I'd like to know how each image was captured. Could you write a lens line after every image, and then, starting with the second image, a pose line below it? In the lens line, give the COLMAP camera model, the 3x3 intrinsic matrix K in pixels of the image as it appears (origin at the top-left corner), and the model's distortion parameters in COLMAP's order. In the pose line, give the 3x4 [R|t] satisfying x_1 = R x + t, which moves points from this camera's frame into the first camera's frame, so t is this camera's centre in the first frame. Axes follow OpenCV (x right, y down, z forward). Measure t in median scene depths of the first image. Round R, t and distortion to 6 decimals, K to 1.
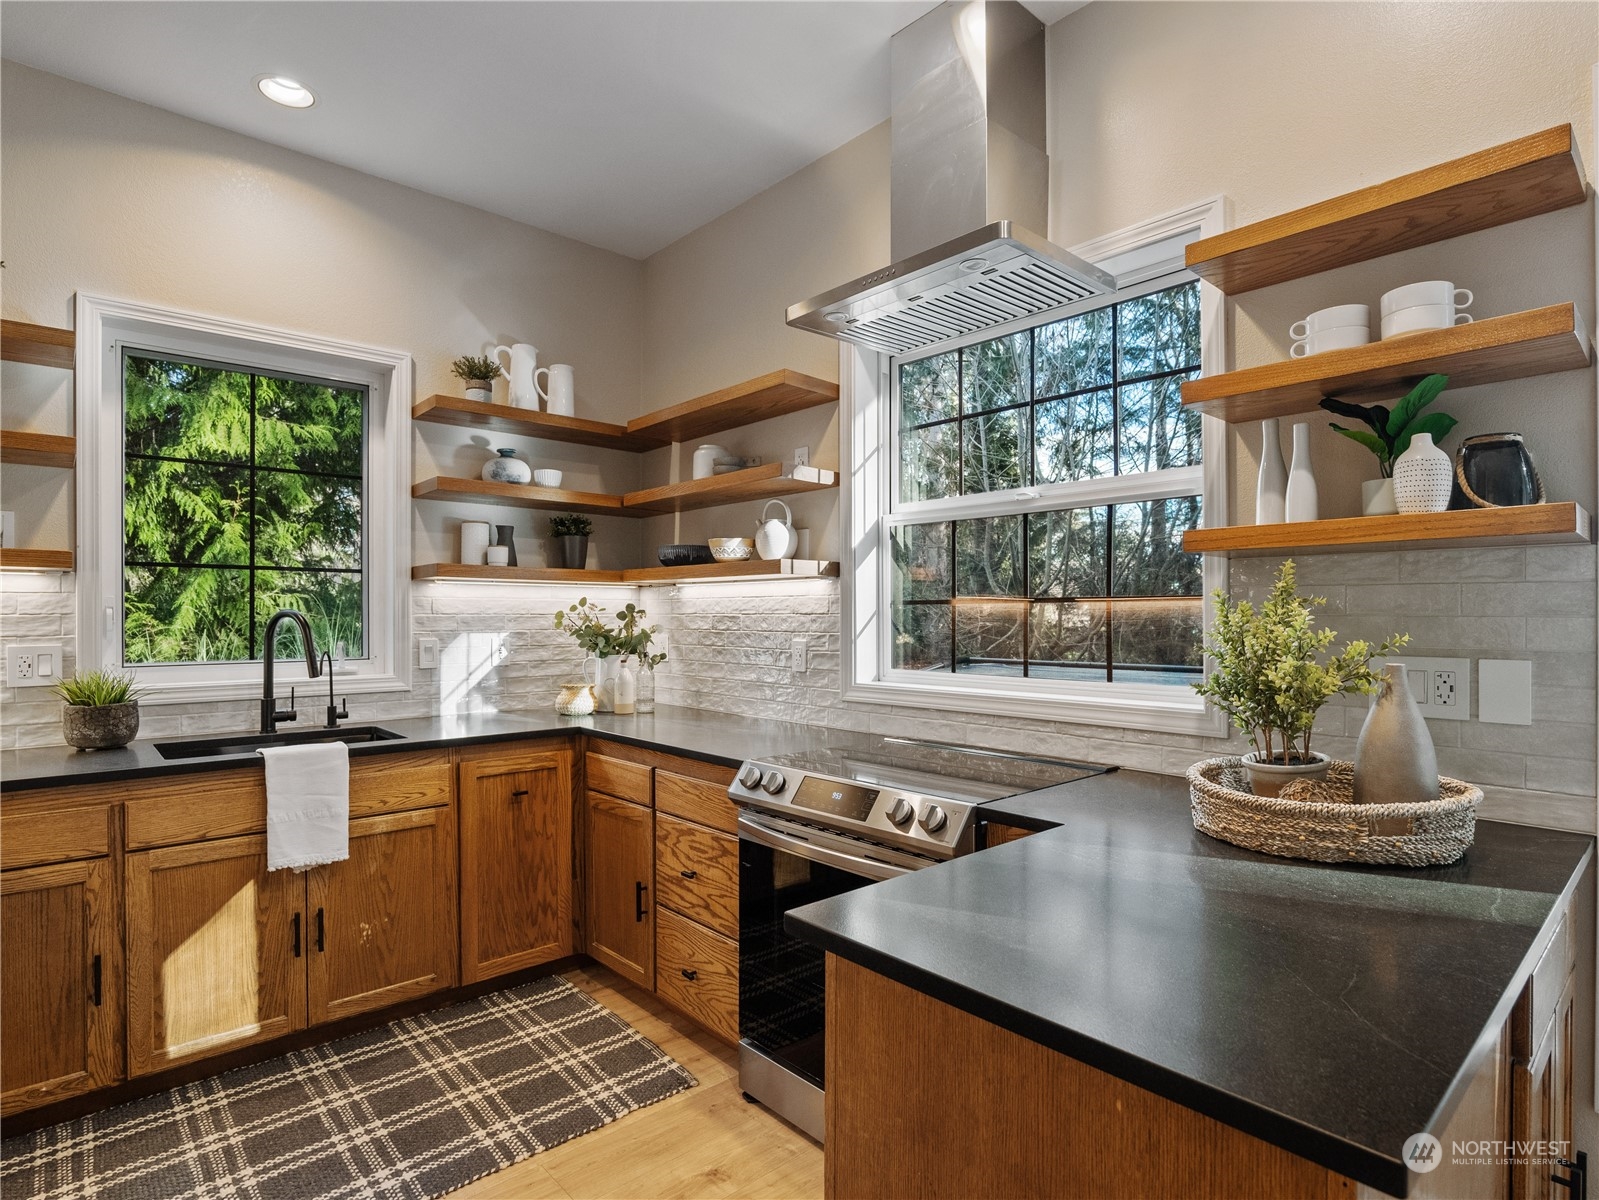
lens RADIAL K [[836.5, 0, 796.4], [0, 836.5, 607.0], [0, 0, 1]] dist [-0.019299, 0.001237]
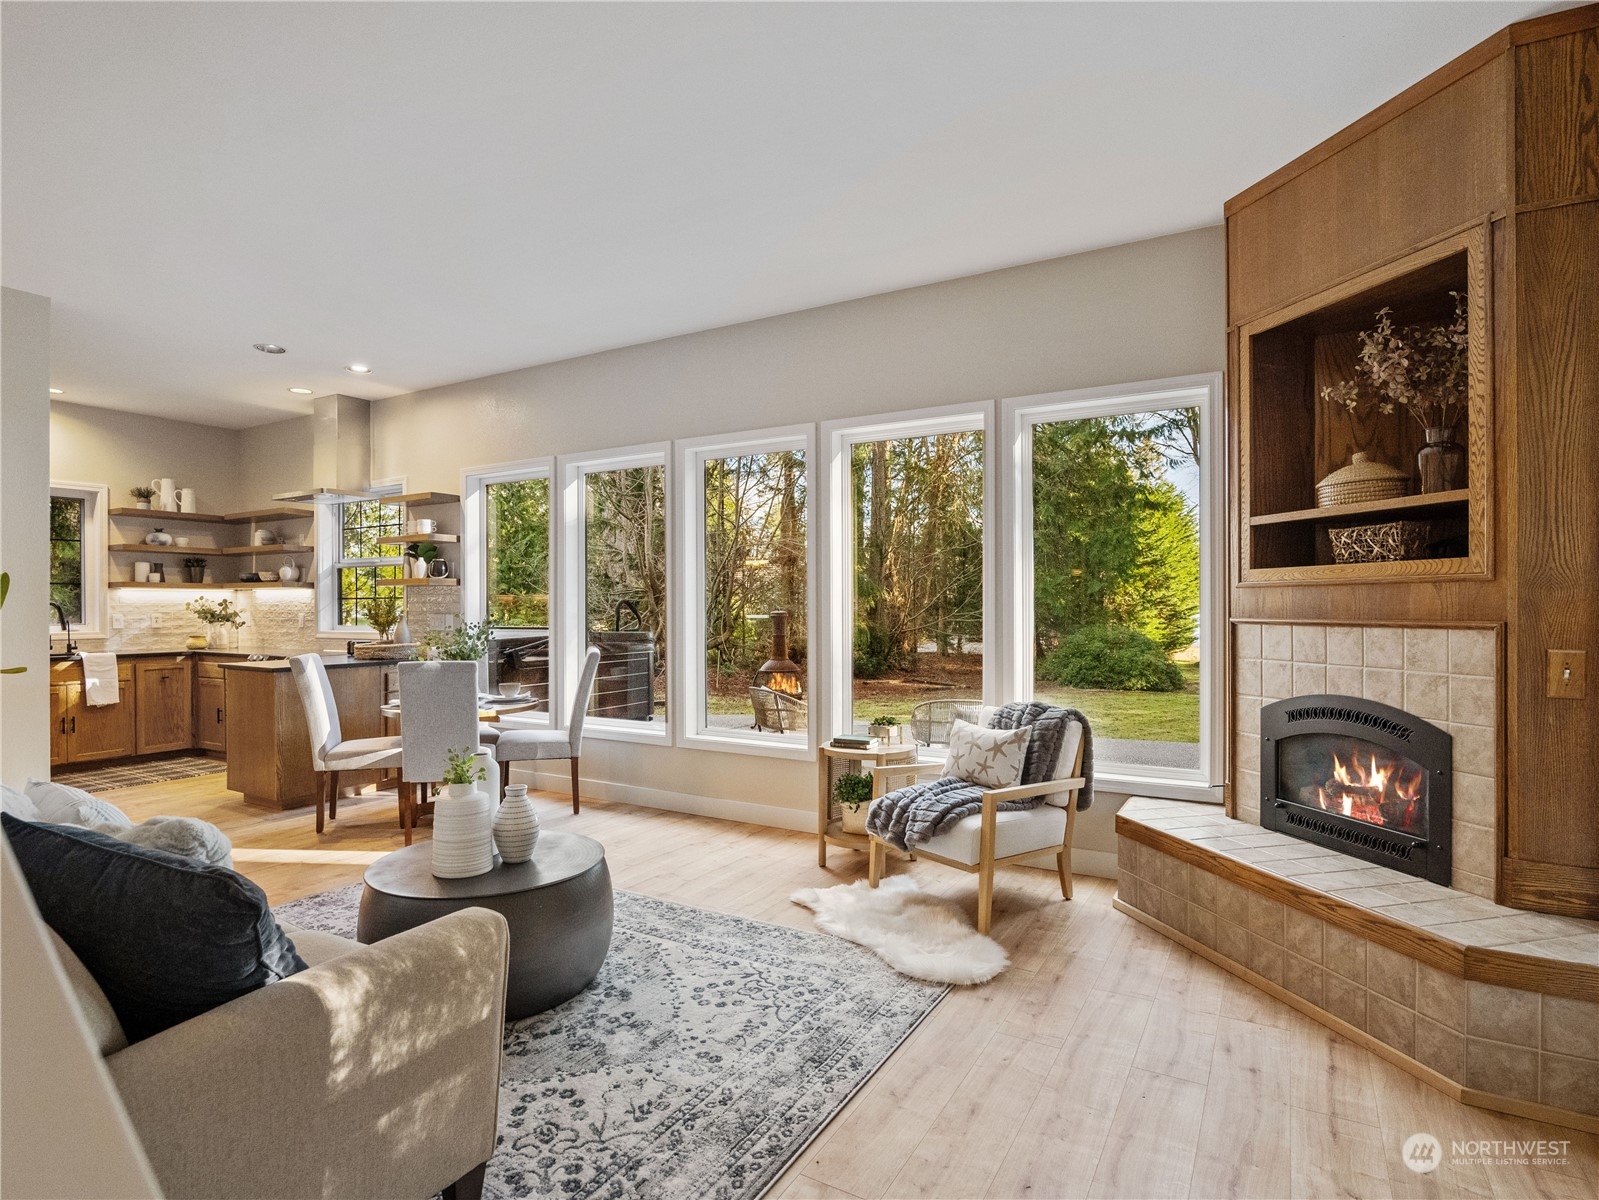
lens RADIAL K [[836.5, 0, 805.0], [0, 836.5, 603.4], [0, 0, 1]] dist [-0.019299, 0.001237]
pose [[0.952925, -0.001720, 0.303202, 0.616832], [-0.001855, 0.999932, 0.011504, -0.020928], [-0.303201, -0.011525, 0.952857, -1.601990]]
